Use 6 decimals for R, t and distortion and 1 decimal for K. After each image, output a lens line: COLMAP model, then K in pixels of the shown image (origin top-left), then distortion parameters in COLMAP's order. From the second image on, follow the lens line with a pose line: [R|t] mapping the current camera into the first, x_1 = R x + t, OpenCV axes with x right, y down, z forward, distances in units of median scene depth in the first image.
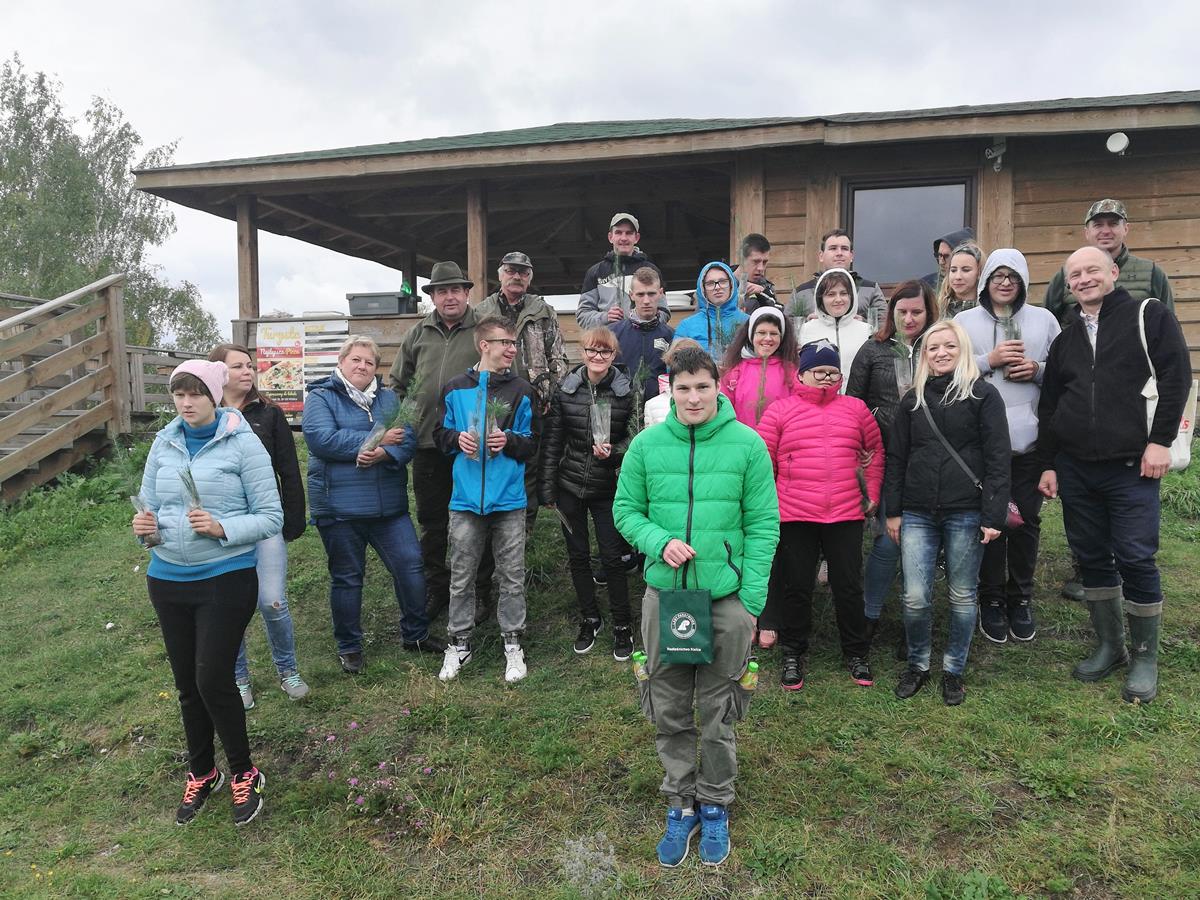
lens RADIAL K [[923.1, 0, 600.0], [0, 923.1, 450.0], [0, 0, 1]] dist [0.011589, -0.057589]
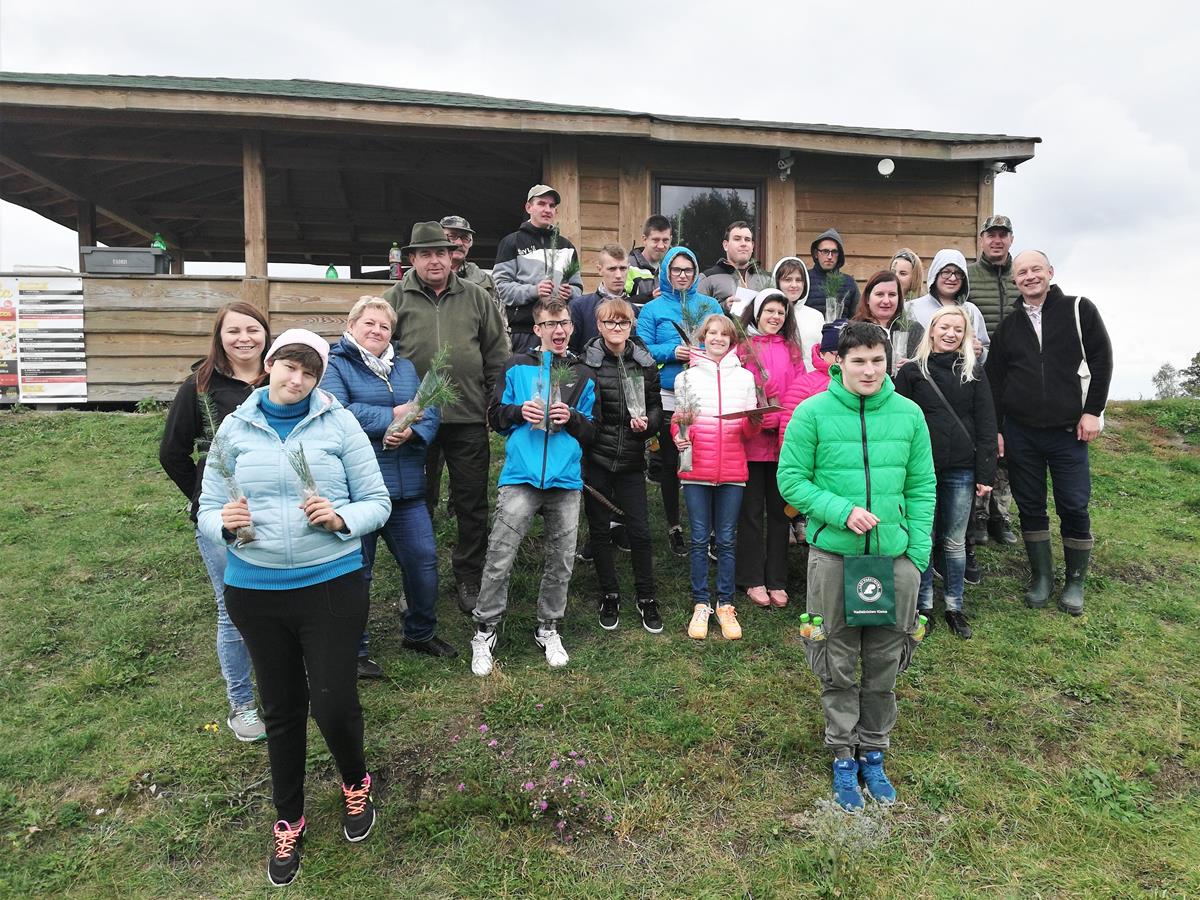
lens RADIAL K [[897.2, 0, 600.9], [0, 897.2, 439.9], [0, 0, 1]] dist [0.006858, -0.060285]
pose [[0.907310, -0.016061, 0.420156, -0.433002], [0.011592, 0.999846, 0.013189, 0.004786], [-0.420303, -0.007096, 0.907356, 0.138053]]
